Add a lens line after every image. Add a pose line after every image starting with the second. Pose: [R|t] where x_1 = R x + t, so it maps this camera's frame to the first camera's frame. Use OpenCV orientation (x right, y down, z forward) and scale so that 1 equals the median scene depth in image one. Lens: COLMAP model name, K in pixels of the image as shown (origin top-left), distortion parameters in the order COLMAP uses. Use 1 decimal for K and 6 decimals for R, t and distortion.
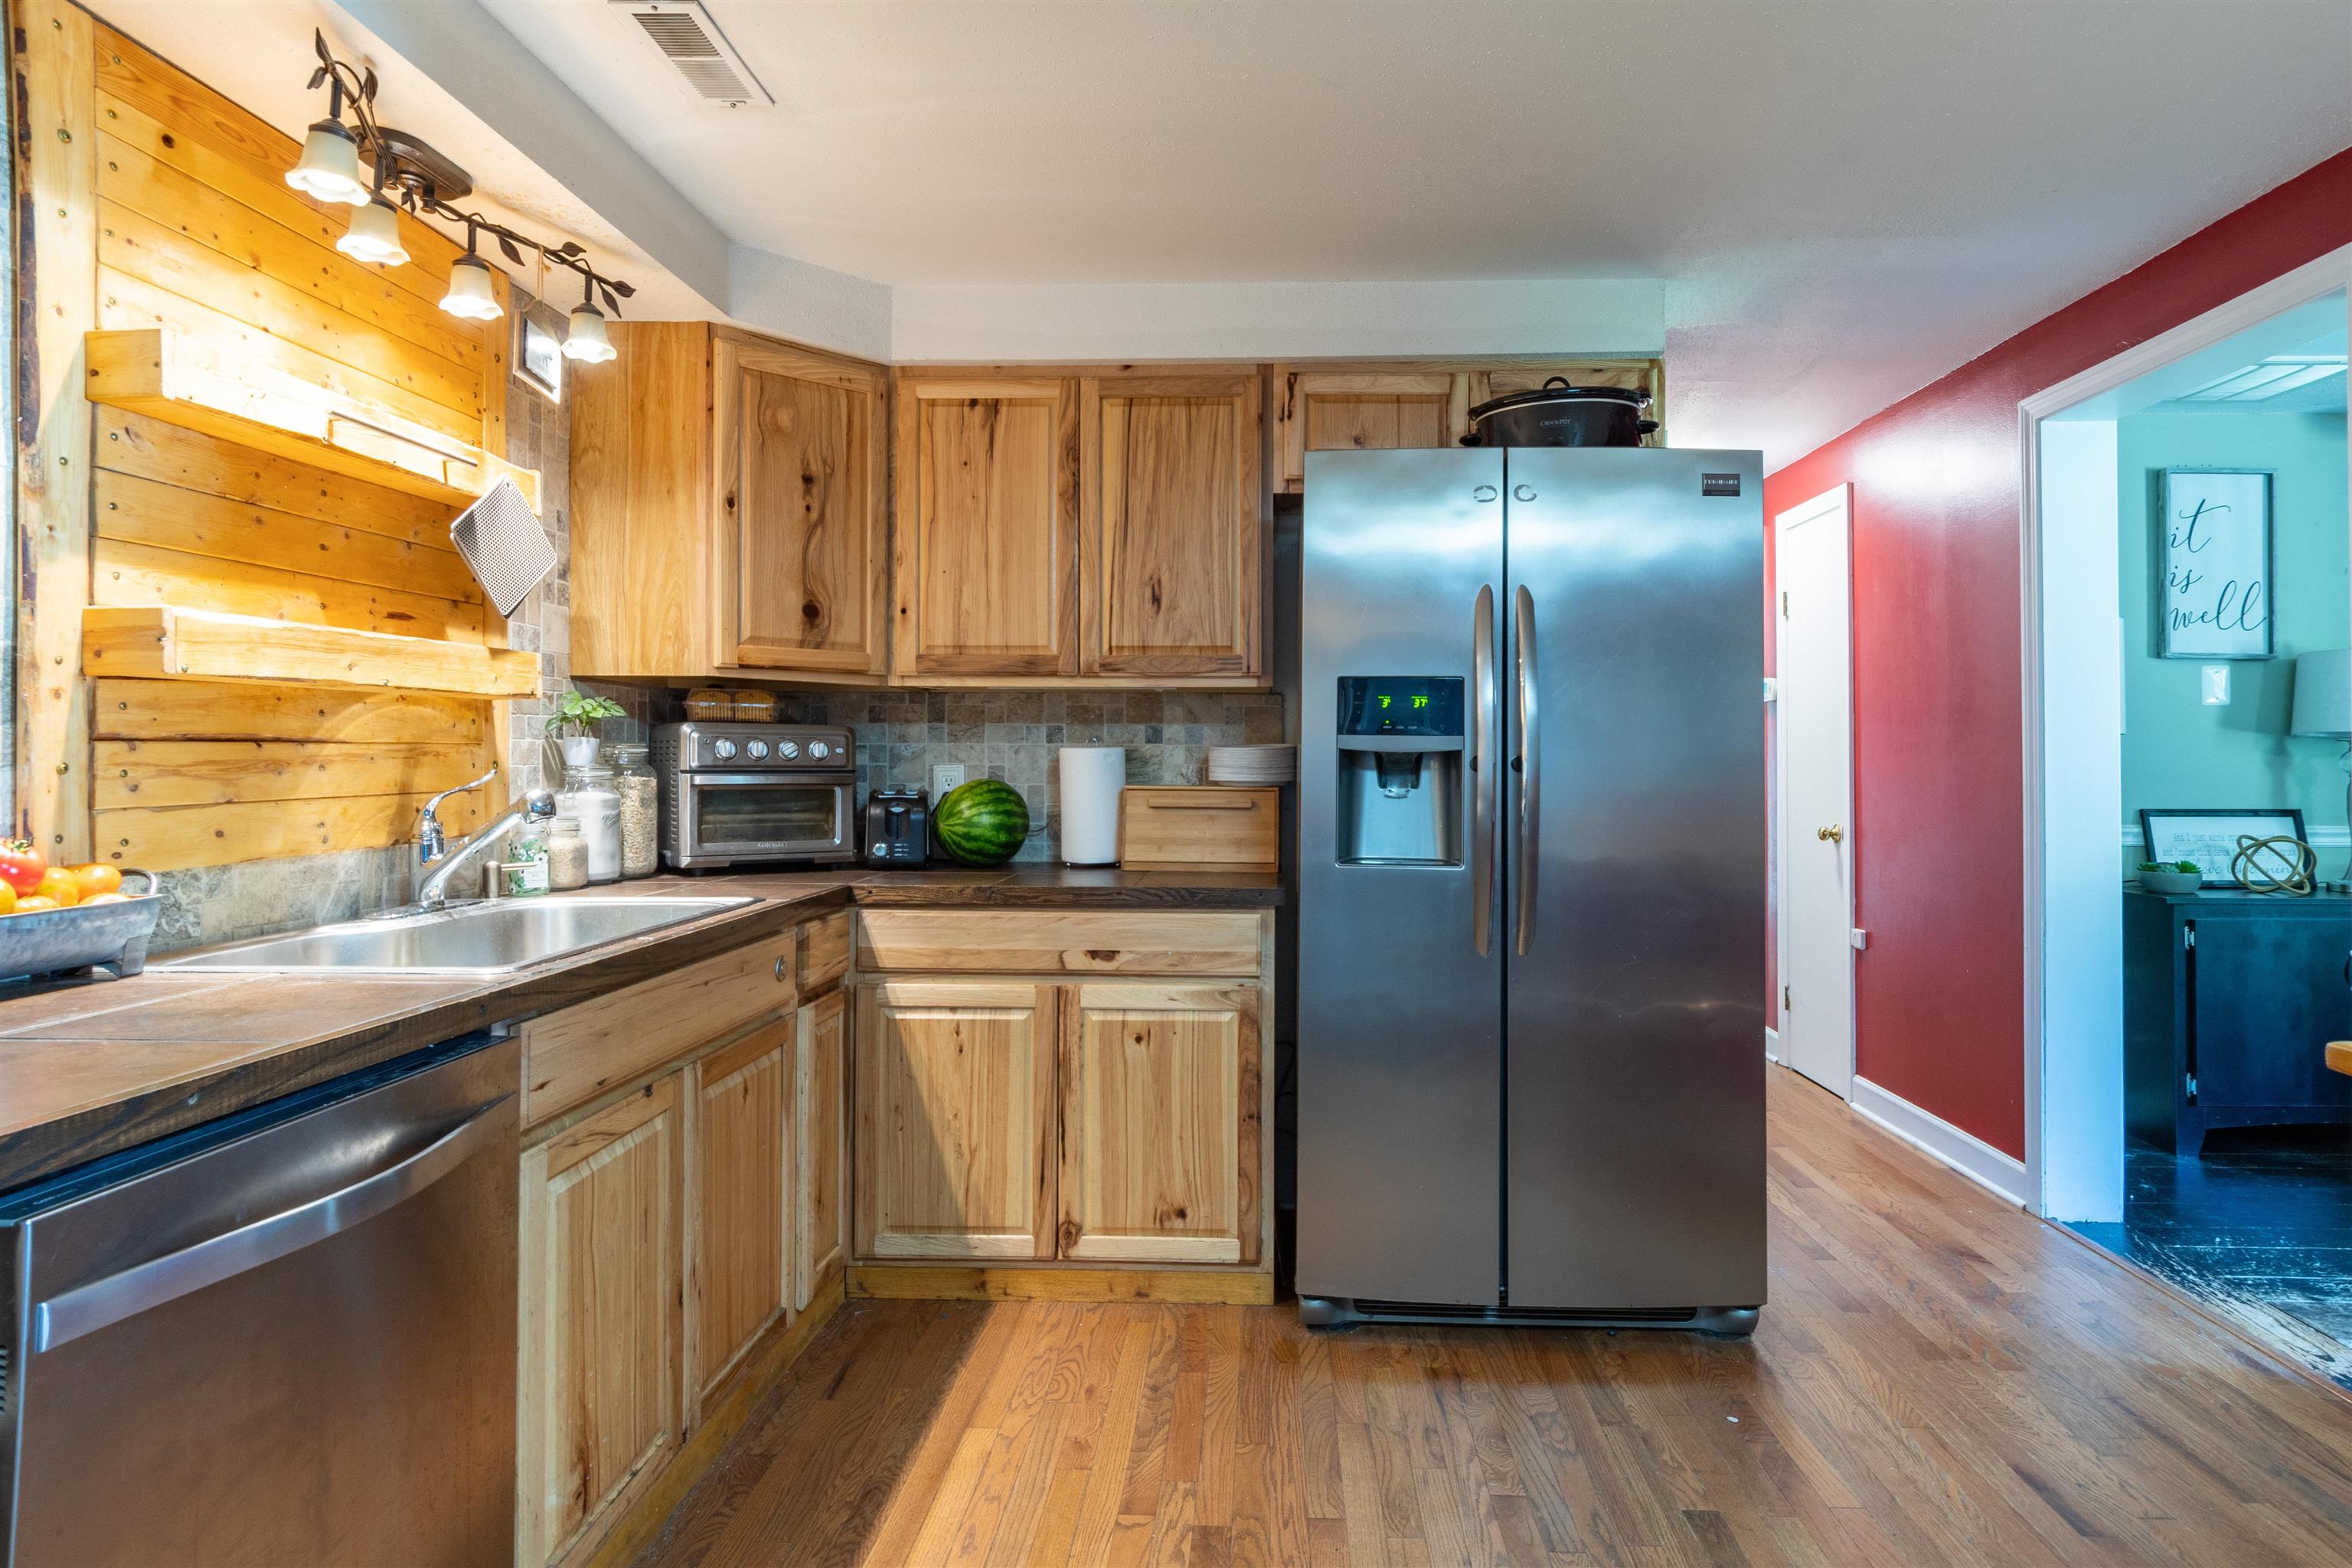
lens RADIAL K [[1245.1, 0, 1236.0], [0, 1245.1, 747.7], [0, 0, 1]] dist [0.001548, -0.001563]
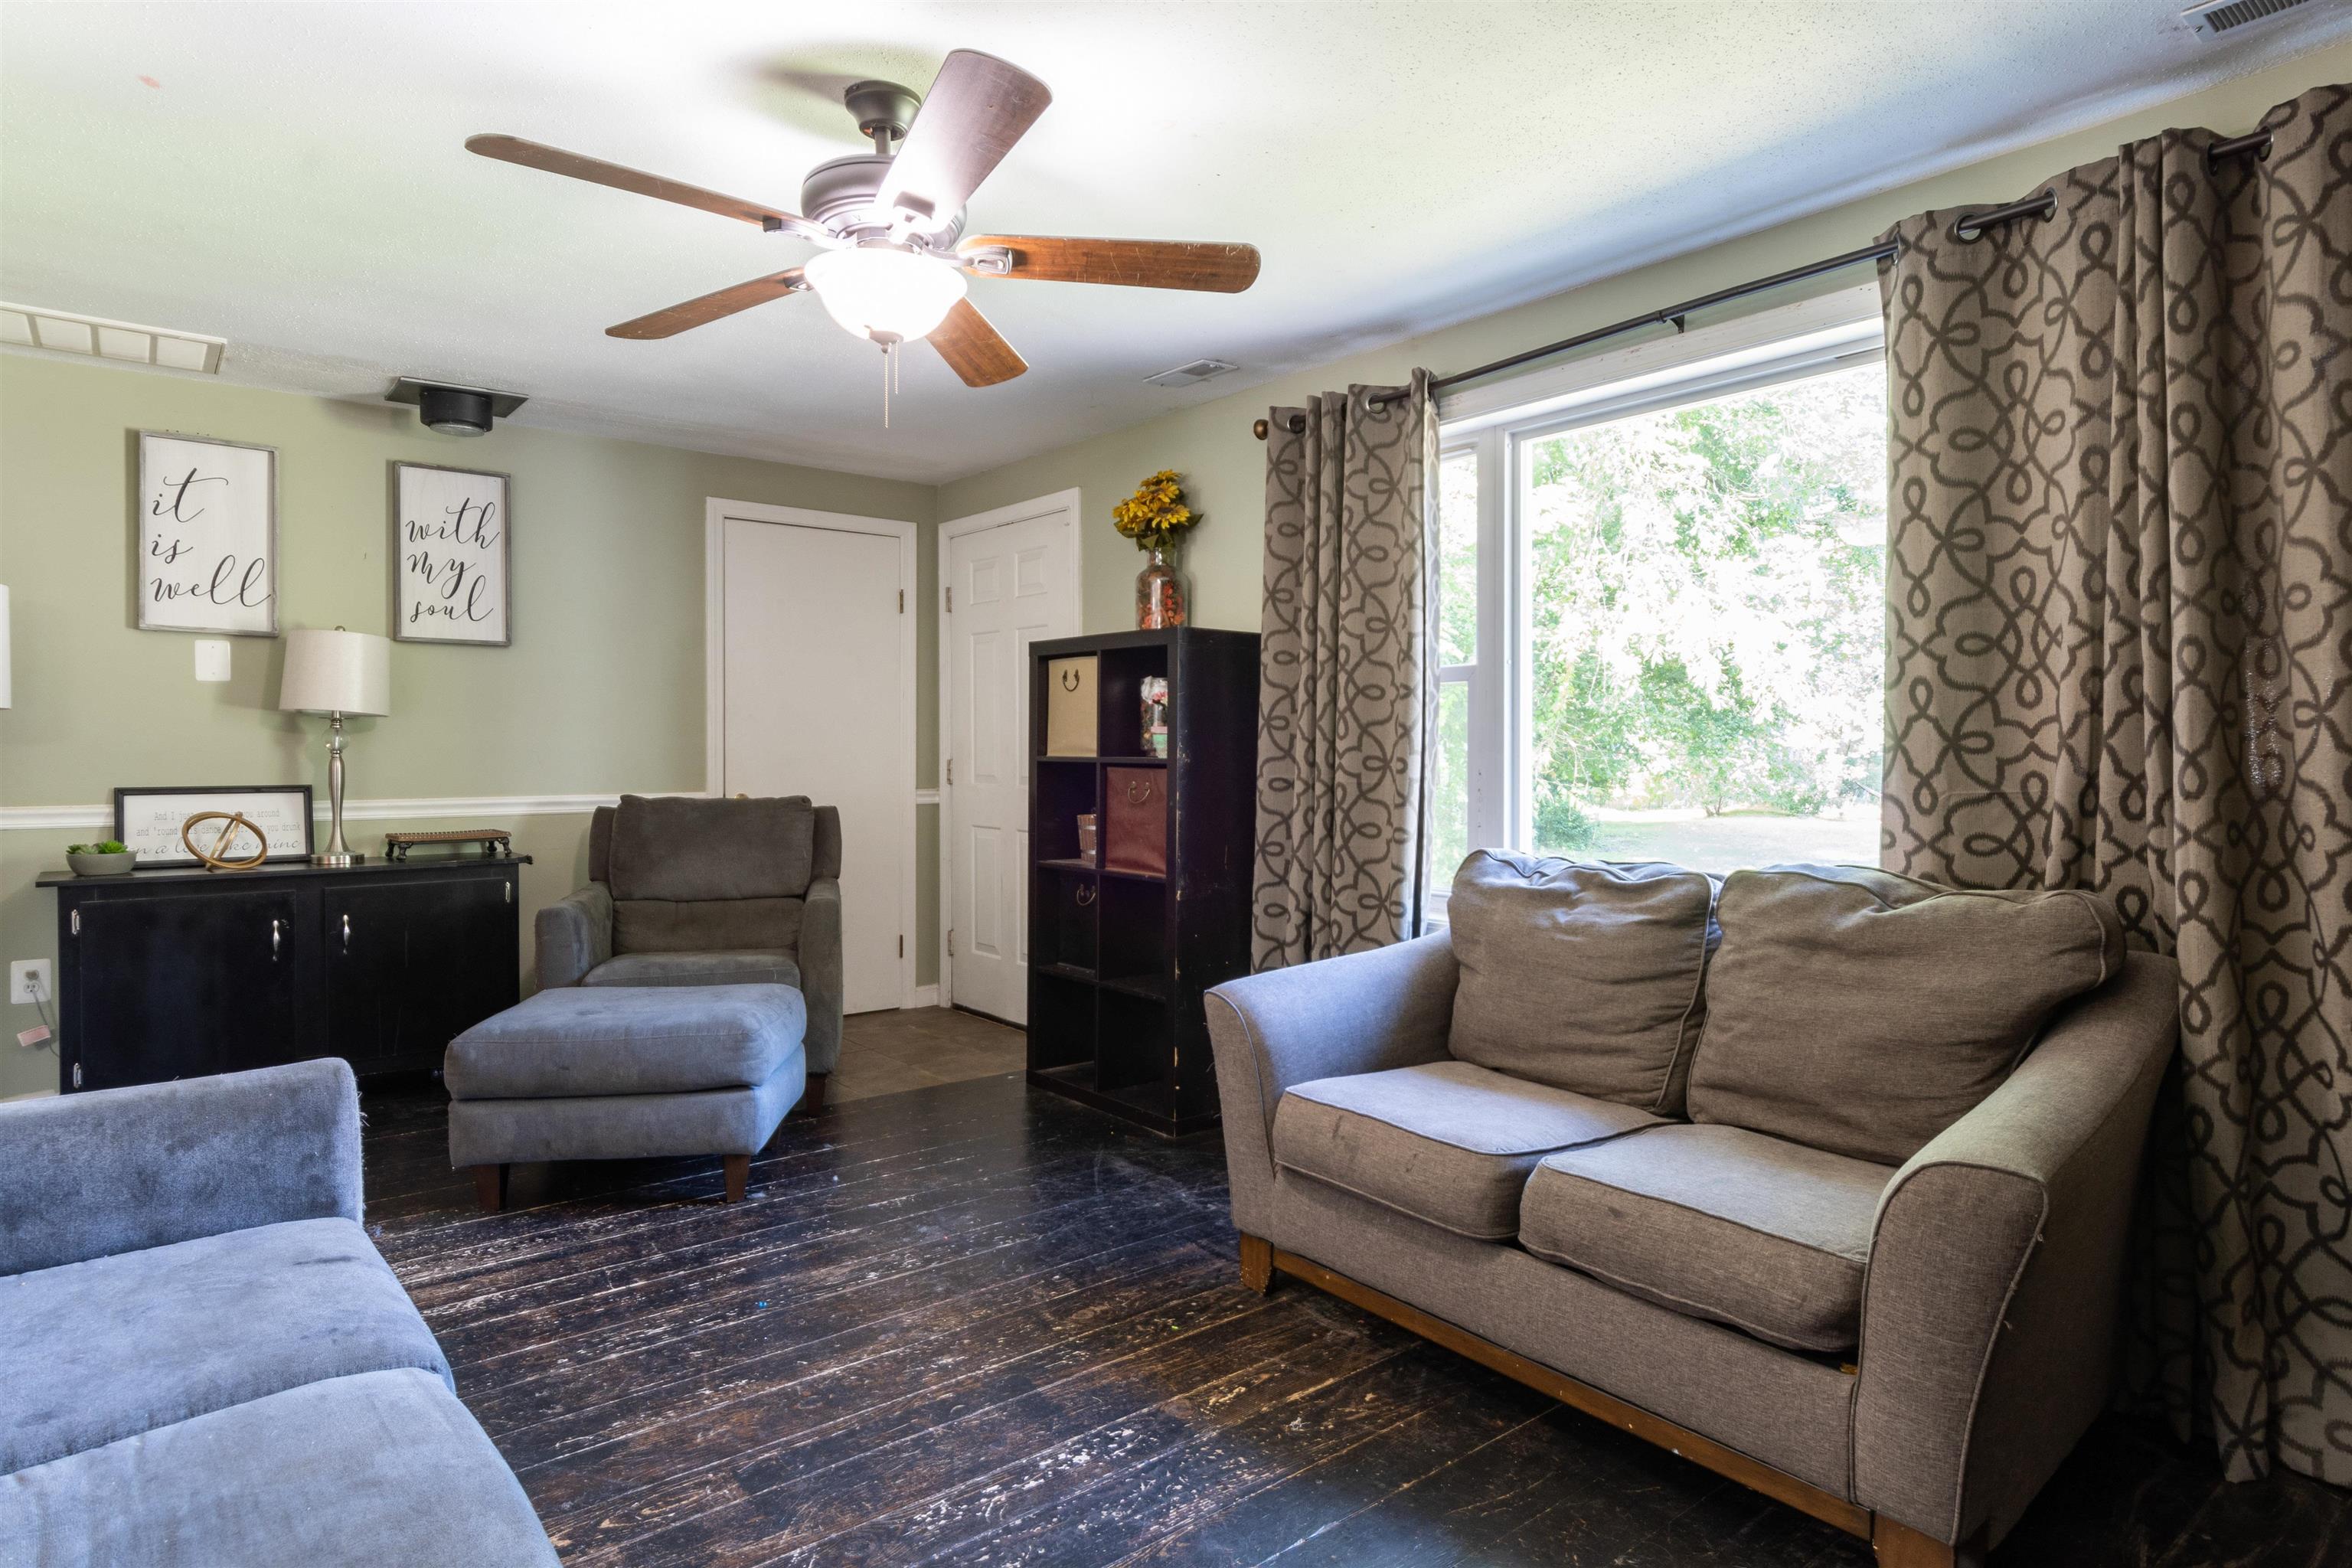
lens RADIAL K [[1275.7, 0, 1162.4], [0, 1275.7, 780.6], [0, 0, 1]] dist [0.003143, -0.001131]
pose [[0.766658, -0.017841, 0.641808, 1.091191], [-0.007044, 0.999320, 0.036194, 0.004256], [-0.642017, -0.032269, 0.766011, -0.398116]]
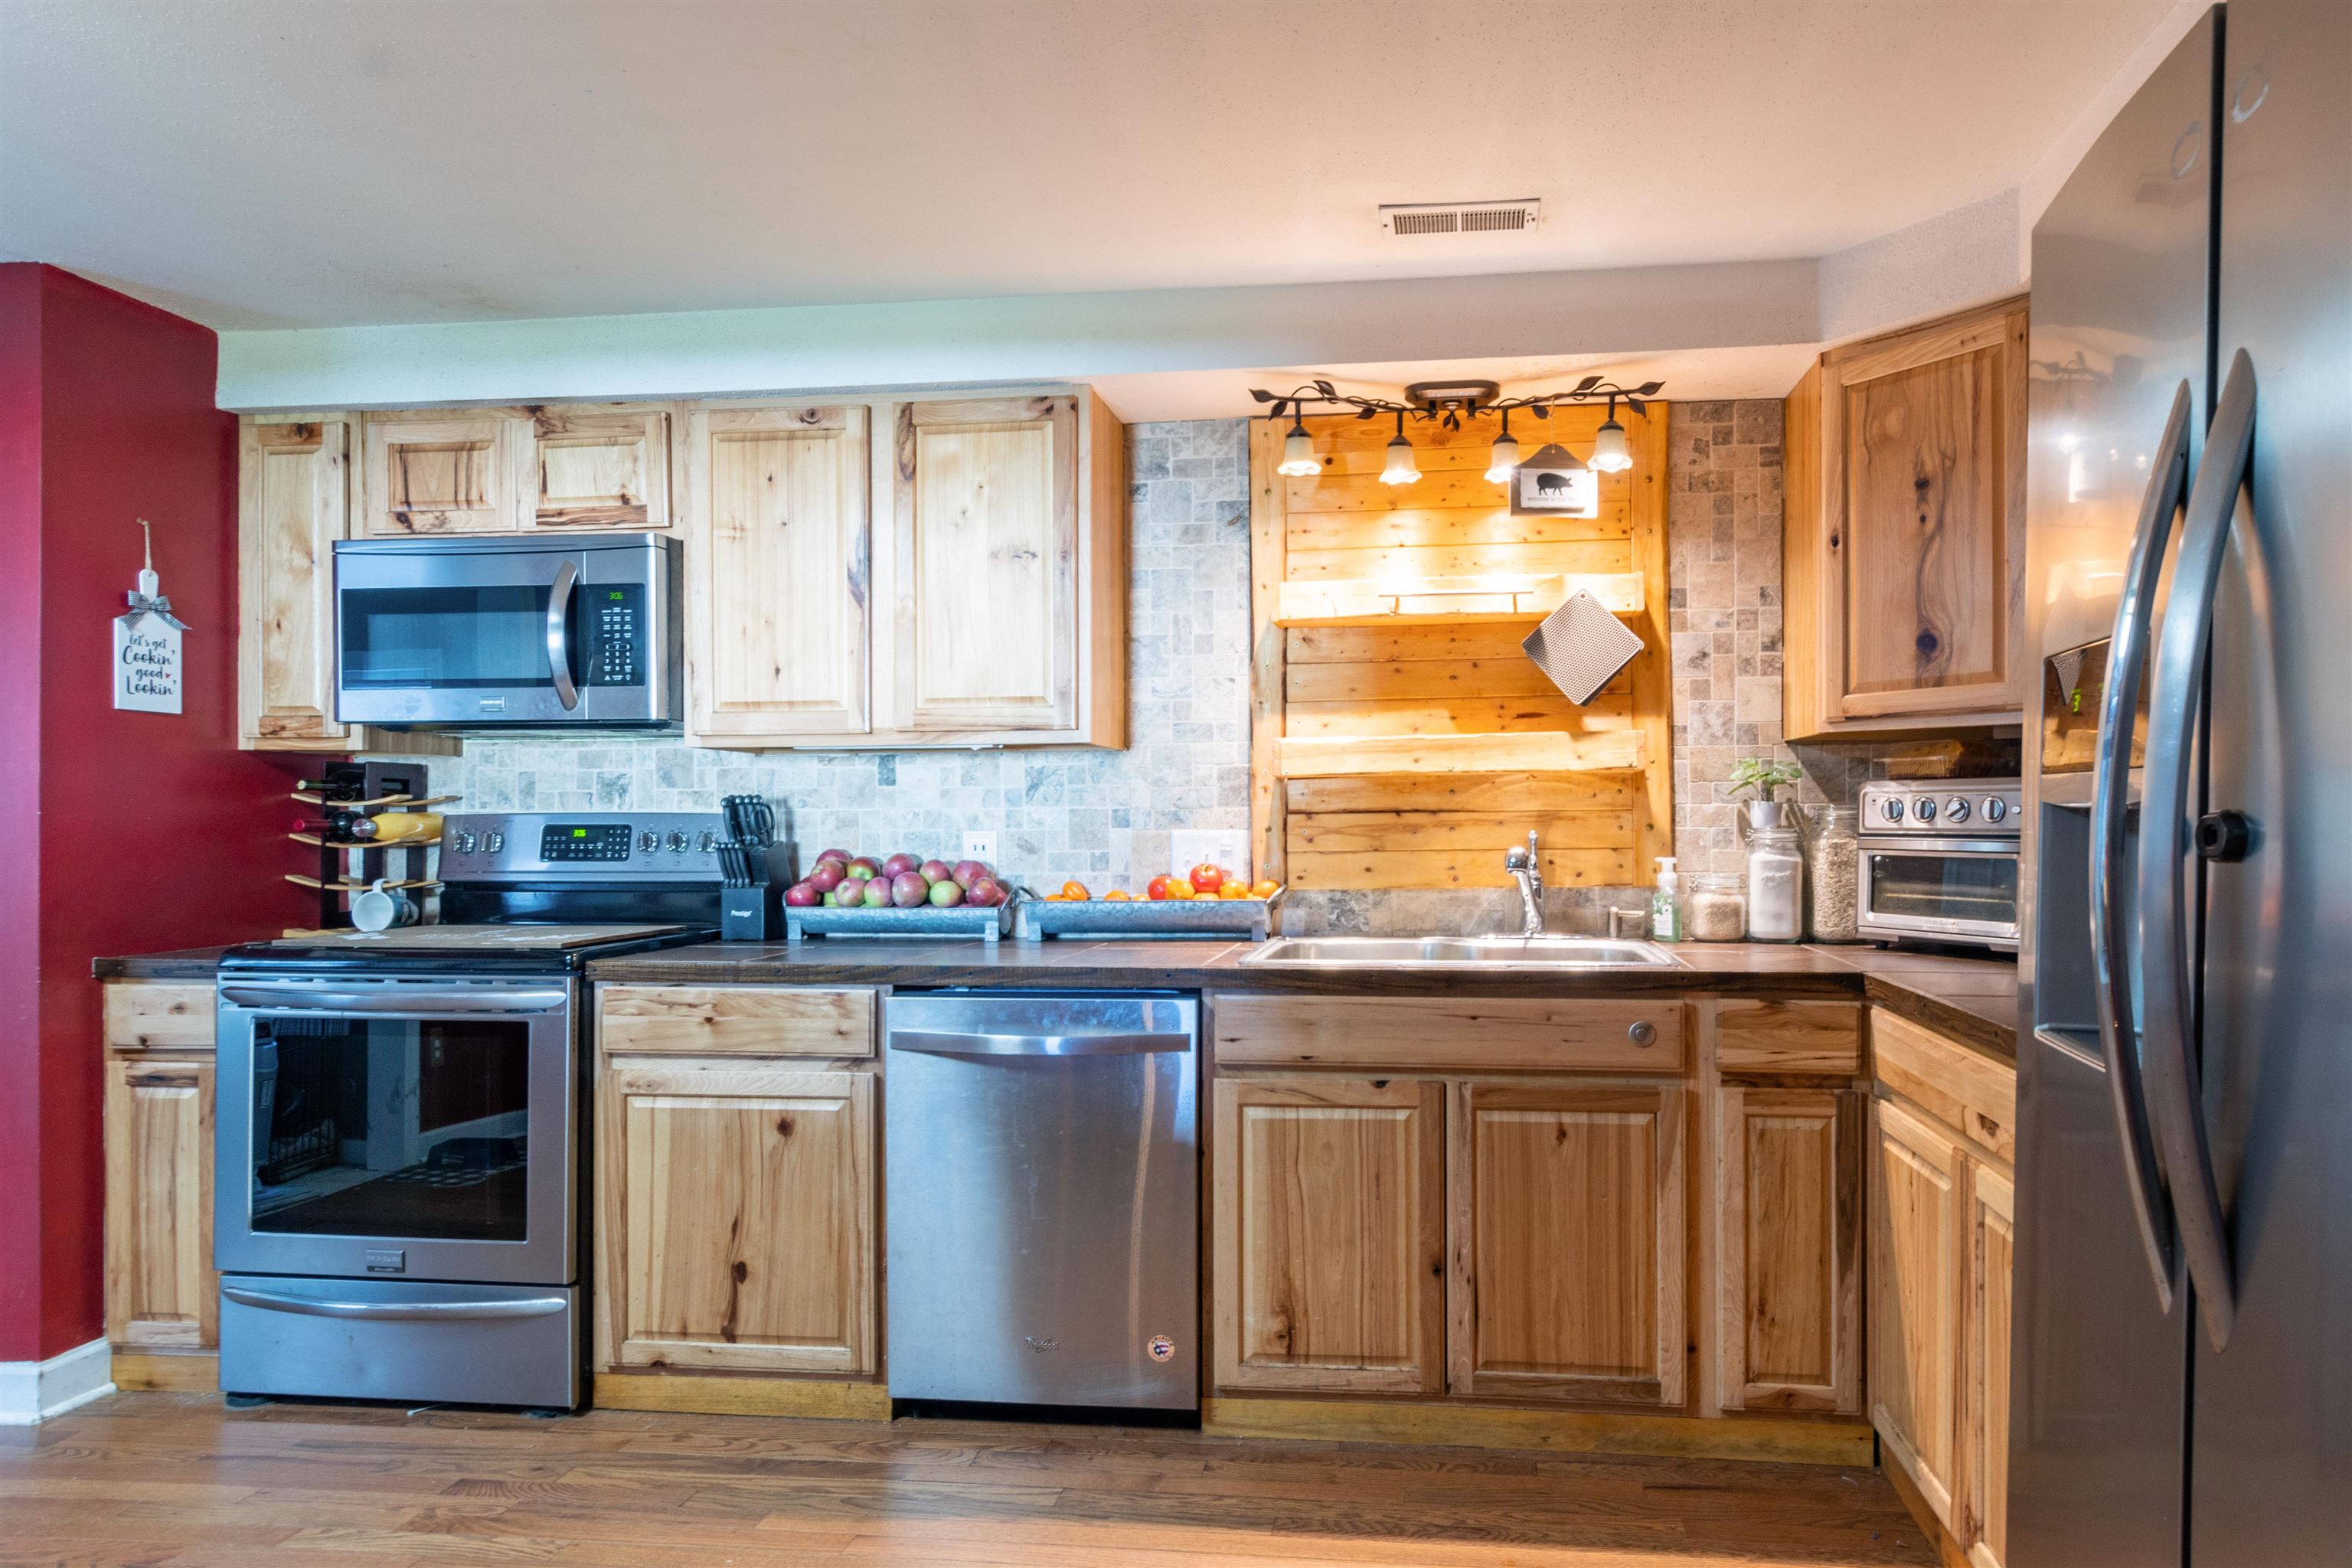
lens RADIAL K [[1302.5, 0, 1318.9], [0, 1302.5, 825.0], [0, 0, 1]] dist [0.004568, -0.000604]
pose [[-0.067612, 0.003370, -0.997706, 0.588690], [0.014782, 0.999888, 0.002376, 0.003773], [0.997602, -0.014587, -0.067654, 0.699557]]
